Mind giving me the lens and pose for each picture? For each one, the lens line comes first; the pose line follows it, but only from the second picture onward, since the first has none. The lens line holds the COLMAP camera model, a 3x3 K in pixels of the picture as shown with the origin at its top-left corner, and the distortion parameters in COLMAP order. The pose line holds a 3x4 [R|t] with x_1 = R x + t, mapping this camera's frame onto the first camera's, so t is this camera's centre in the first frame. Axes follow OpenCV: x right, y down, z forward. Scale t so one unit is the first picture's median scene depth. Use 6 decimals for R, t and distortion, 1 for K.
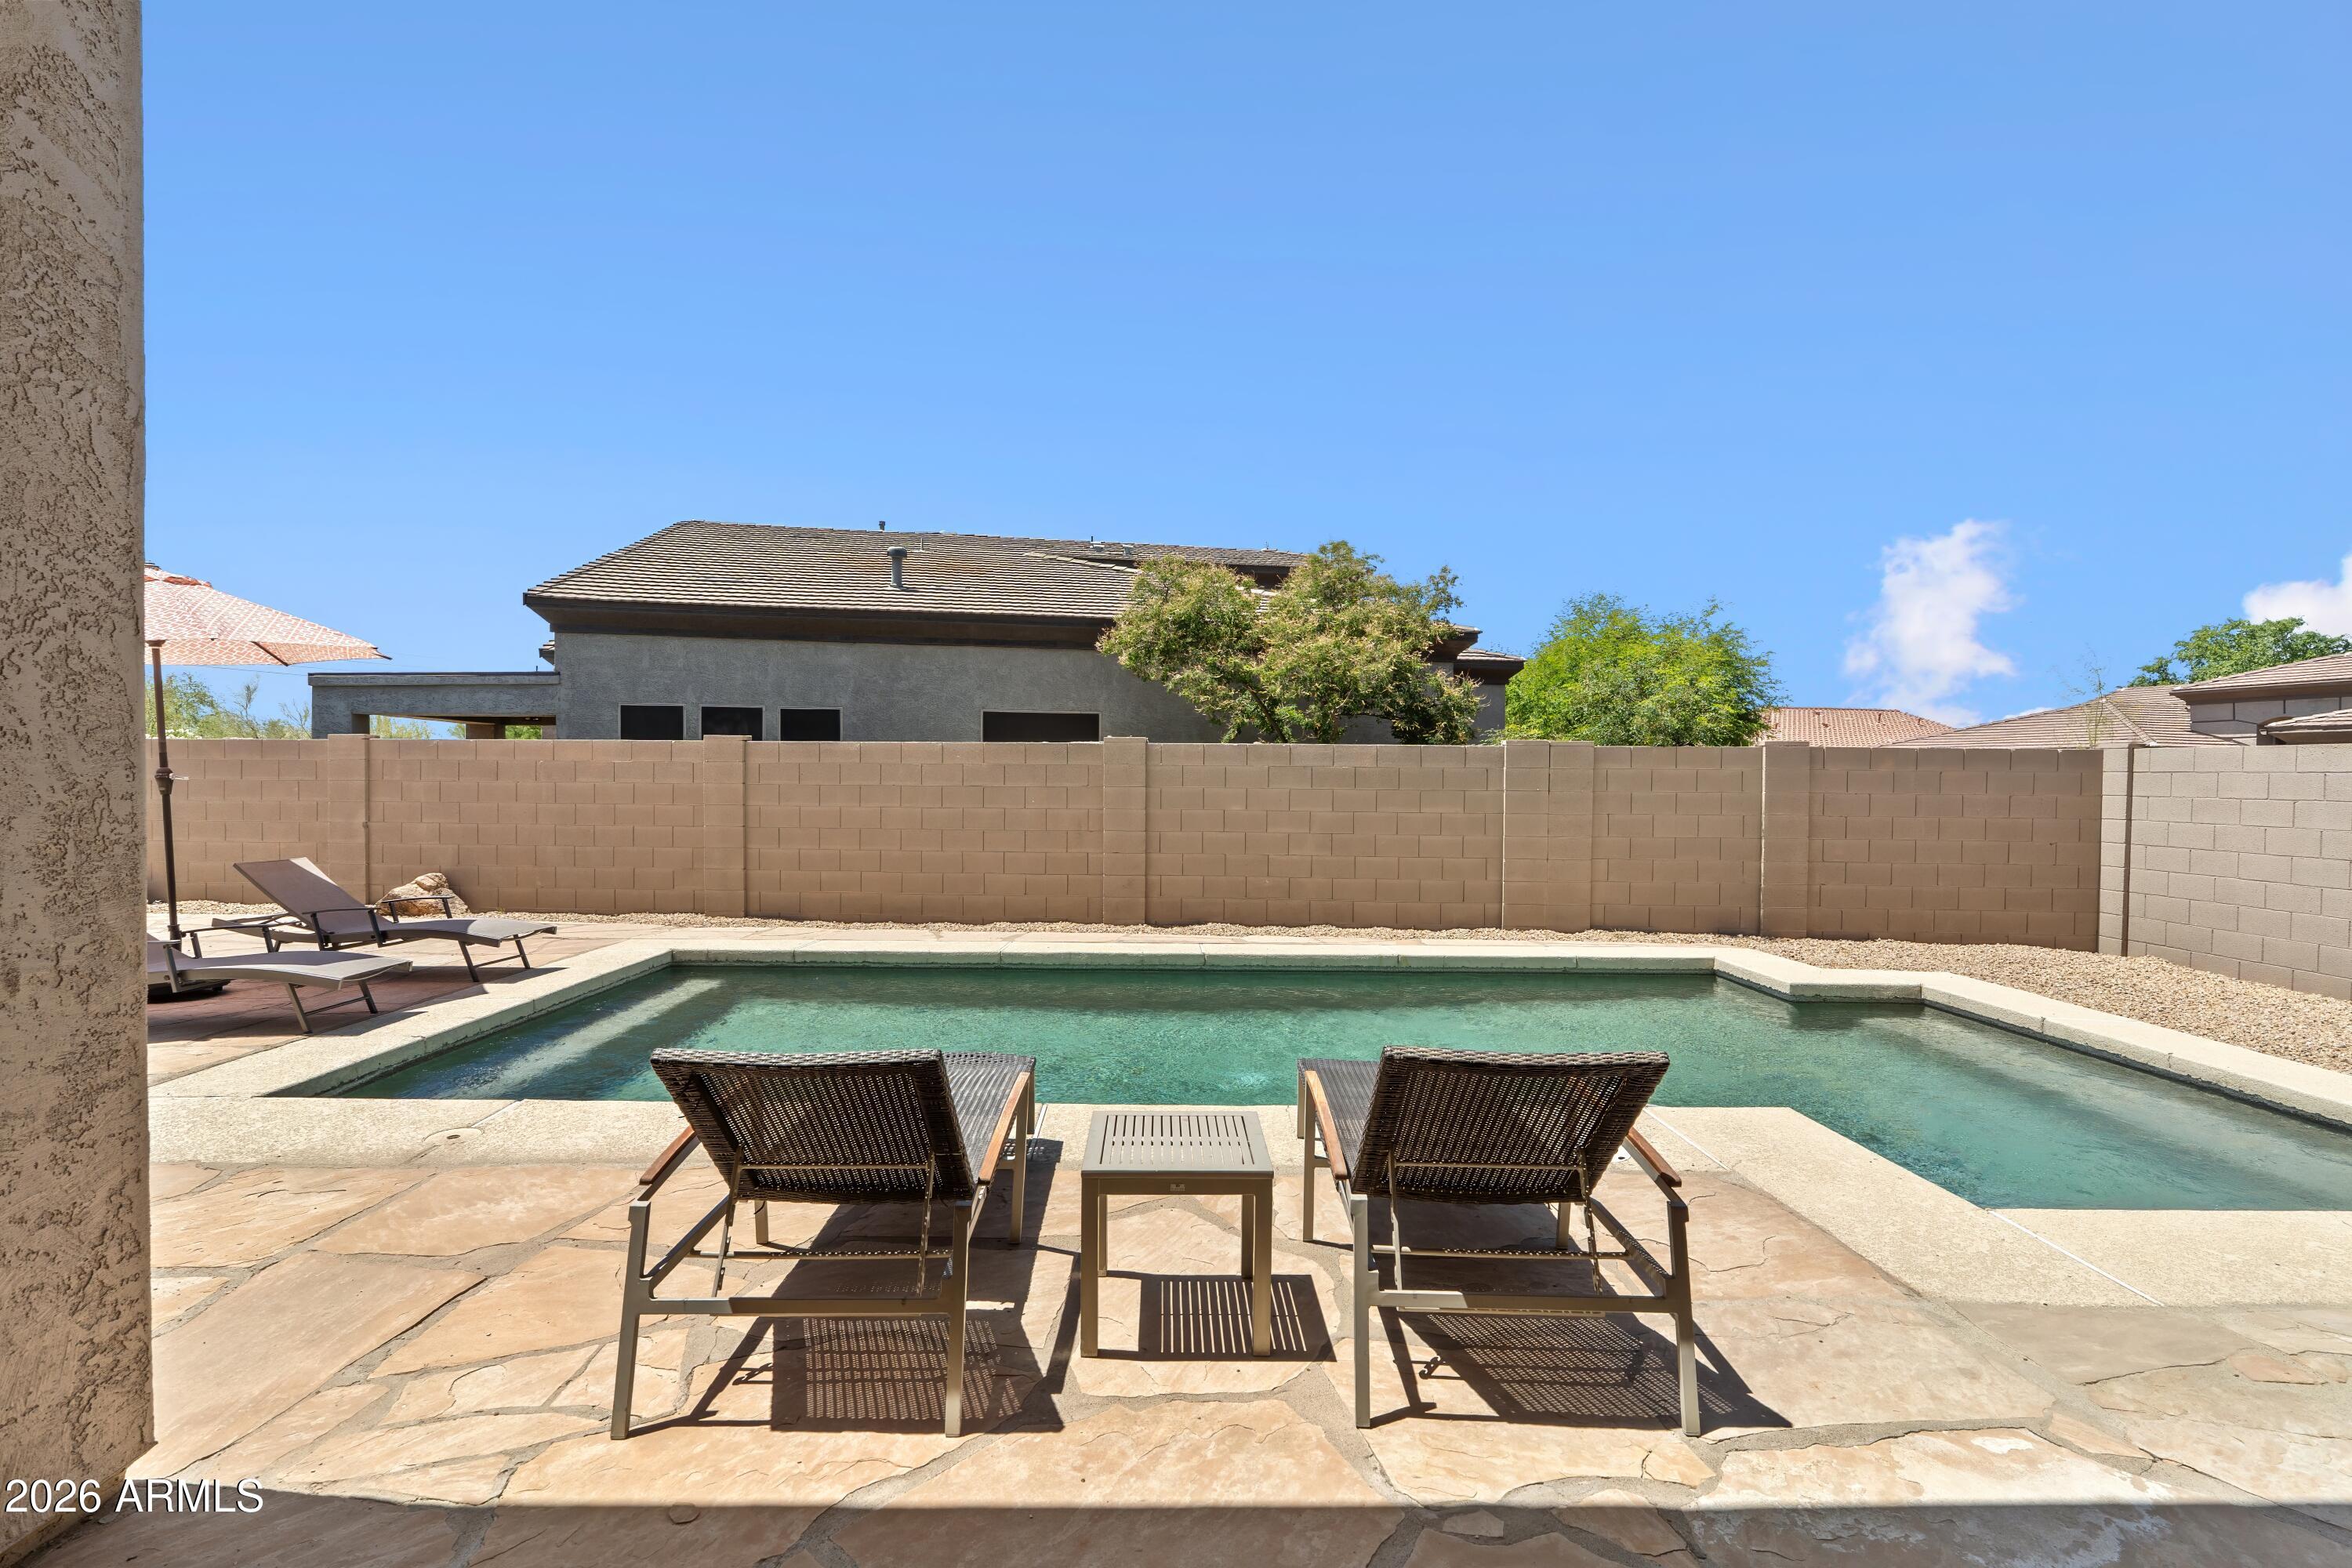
lens RADIAL K [[1098.7, 0, 1174.7], [0, 1098.7, 791.7], [0, 0, 1]] dist [-0.003952, -0.000309]
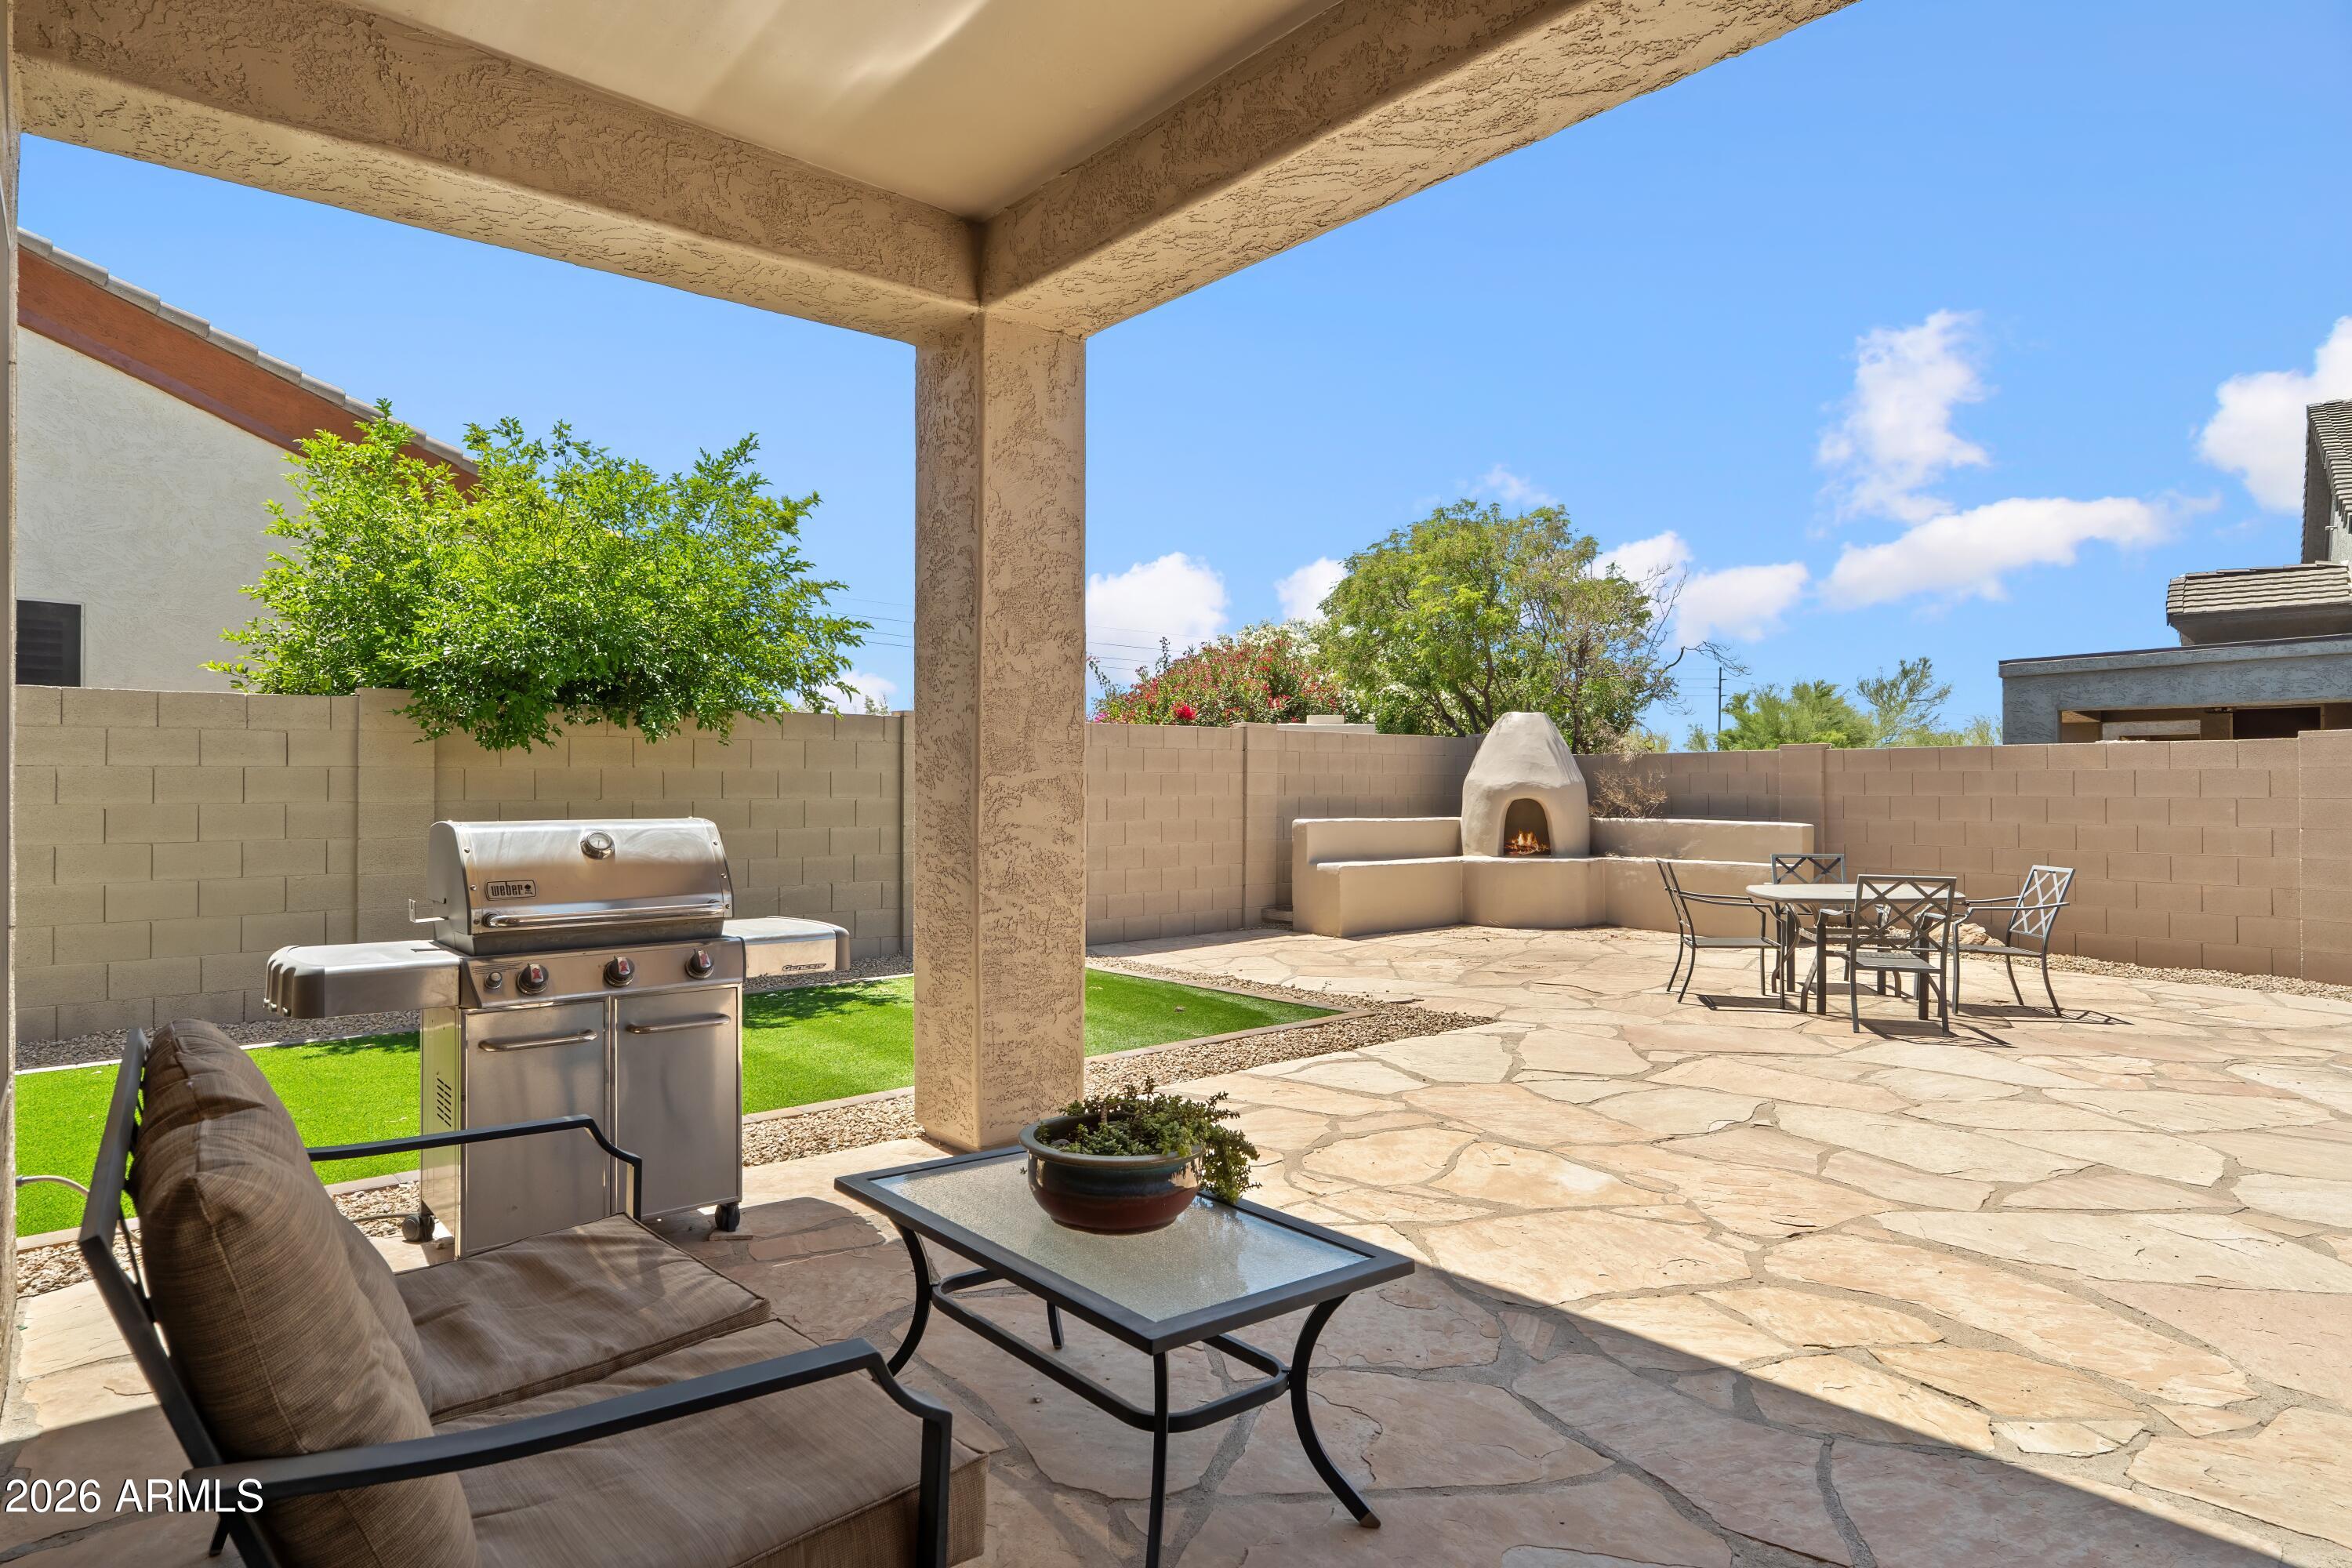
lens RADIAL K [[1337.2, 0, 1155.6], [0, 1337.2, 767.1], [0, 0, 1]] dist [0.002549, 0.000312]
pose [[0.627133, -0.018465, -0.778693, -0.590430], [-0.008266, 0.999505, -0.030358, 0.001217], [0.778868, 0.025475, 0.626670, -0.080685]]
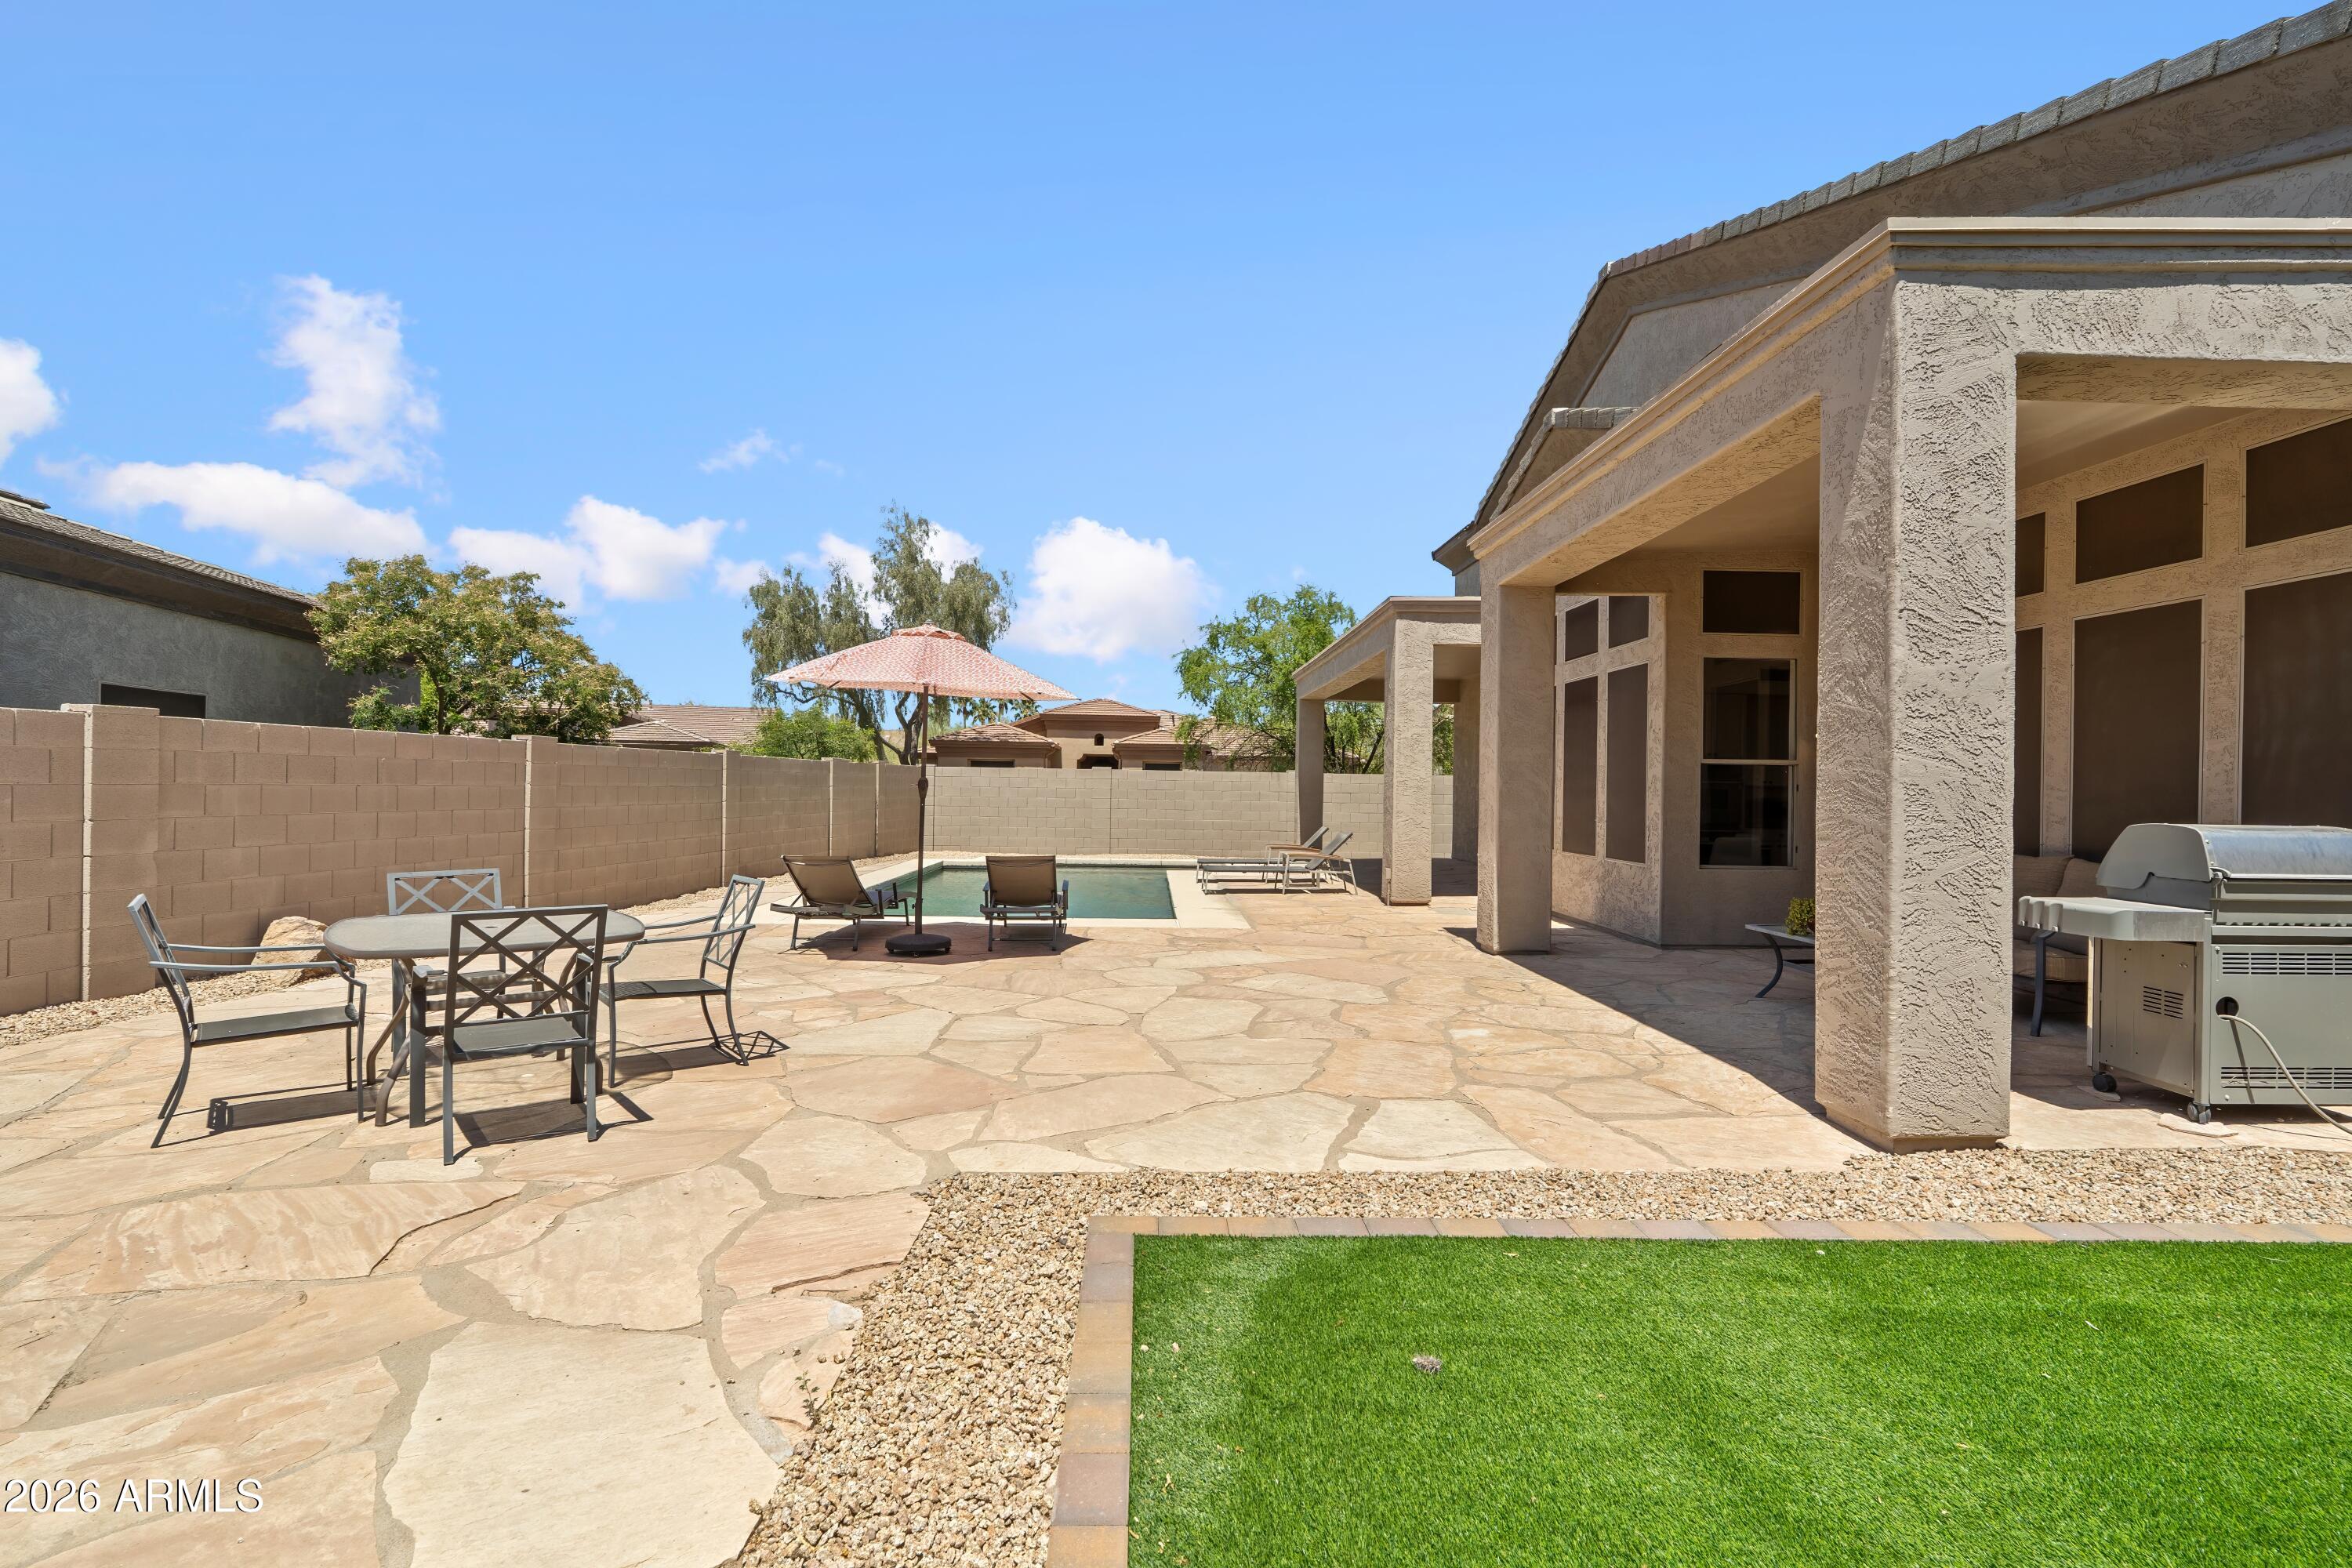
lens RADIAL K [[1098.7, 0, 1171.7], [0, 1098.7, 787.5], [0, 0, 1]] dist [-0.003952, -0.000309]
pose [[-0.008023, -0.007953, 0.999936, -1.401505], [0.001098, 0.999968, 0.007963, -0.013327], [-0.999967, 0.001161, -0.008014, 0.451039]]
